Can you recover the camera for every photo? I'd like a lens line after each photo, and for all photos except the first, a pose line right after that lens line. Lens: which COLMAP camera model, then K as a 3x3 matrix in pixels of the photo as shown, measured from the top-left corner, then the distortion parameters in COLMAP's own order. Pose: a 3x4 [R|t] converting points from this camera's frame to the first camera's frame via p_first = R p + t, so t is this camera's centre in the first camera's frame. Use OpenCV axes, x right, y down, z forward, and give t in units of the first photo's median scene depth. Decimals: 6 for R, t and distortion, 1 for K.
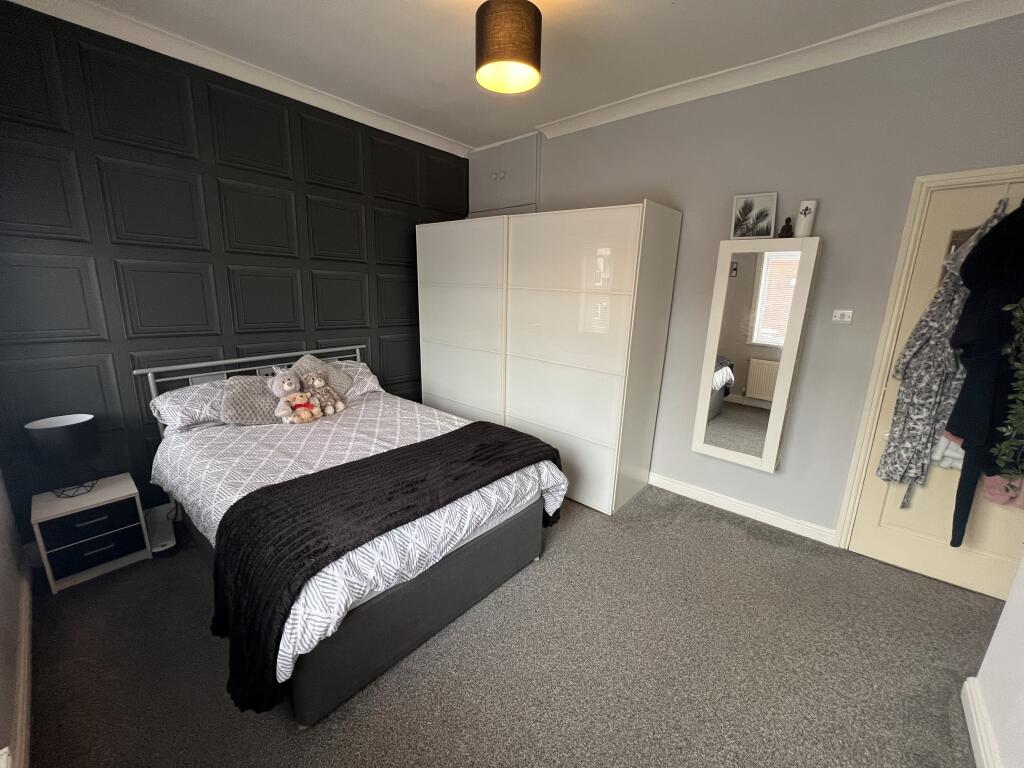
lens RADIAL K [[410.0, 0, 508.7], [0, 410.0, 382.3], [0, 0, 1]] dist [0.000872, 0.000341]
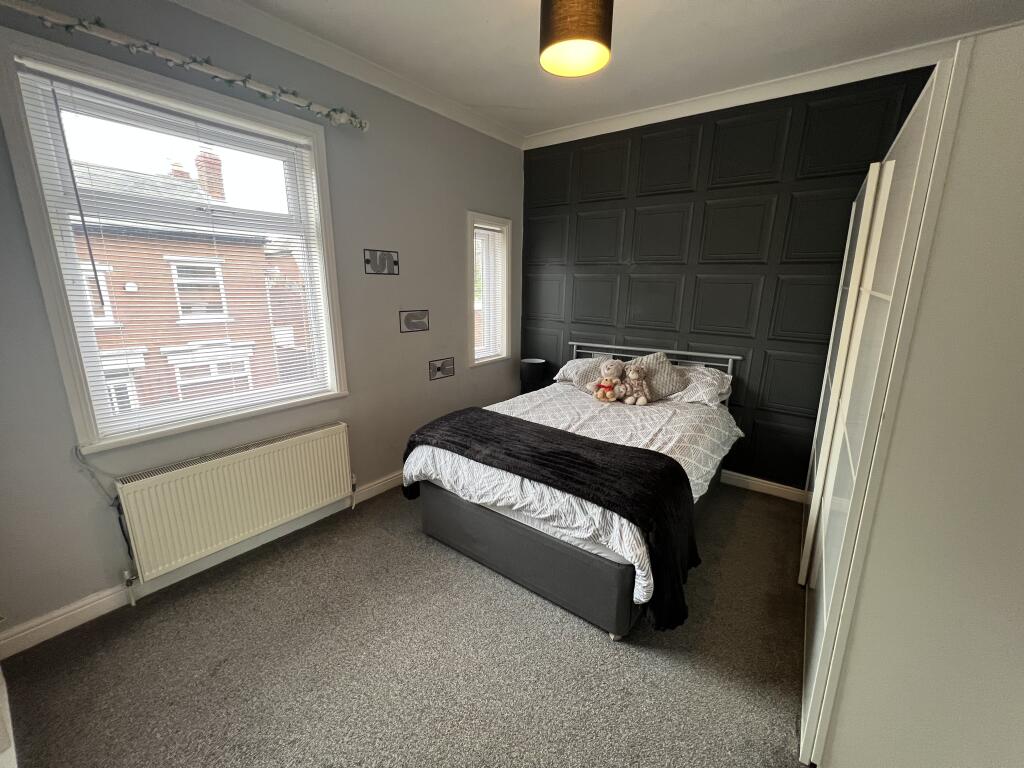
lens RADIAL K [[410.0, 0, 508.7], [0, 410.0, 382.3], [0, 0, 1]] dist [0.000872, 0.000341]
pose [[0.079317, 0.211265, -0.974205, 0.726100], [-0.233573, 0.954017, 0.187870, -0.131569], [0.969099, 0.212647, 0.125016, 0.627710]]
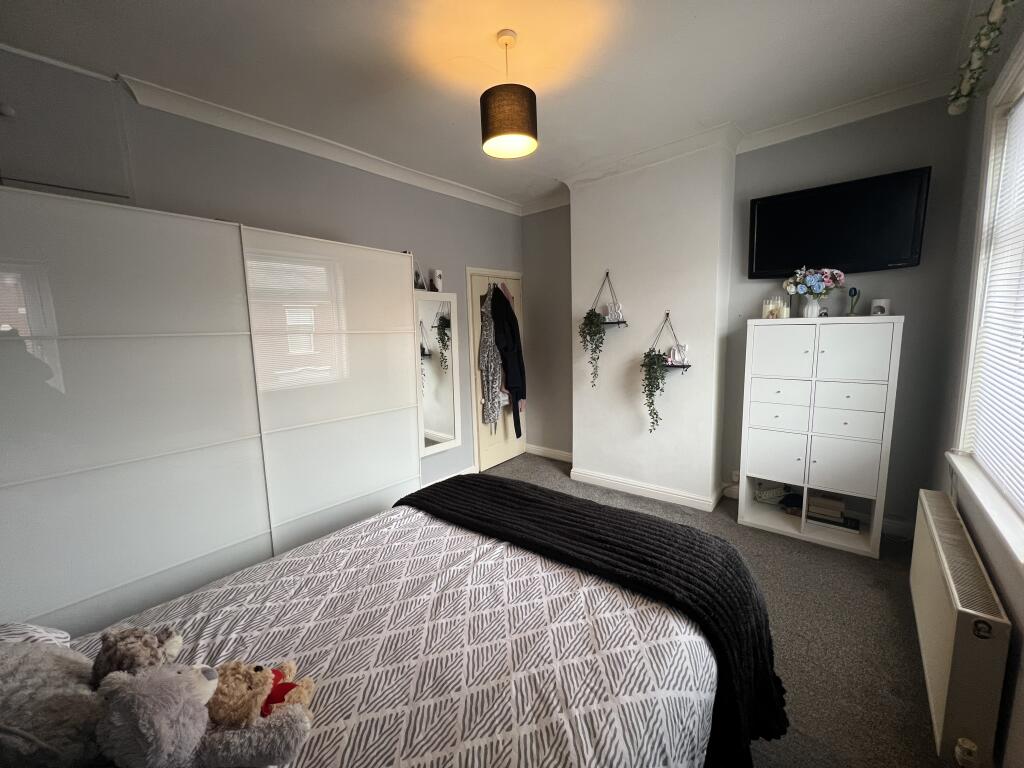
lens RADIAL K [[410.0, 0, 508.7], [0, 410.0, 382.3], [0, 0, 1]] dist [0.000872, 0.000341]
pose [[-0.029485, -0.151270, 0.988053, -0.880881], [0.267432, 0.951253, 0.153617, -0.197780], [-0.963126, 0.268766, 0.012407, 0.819017]]
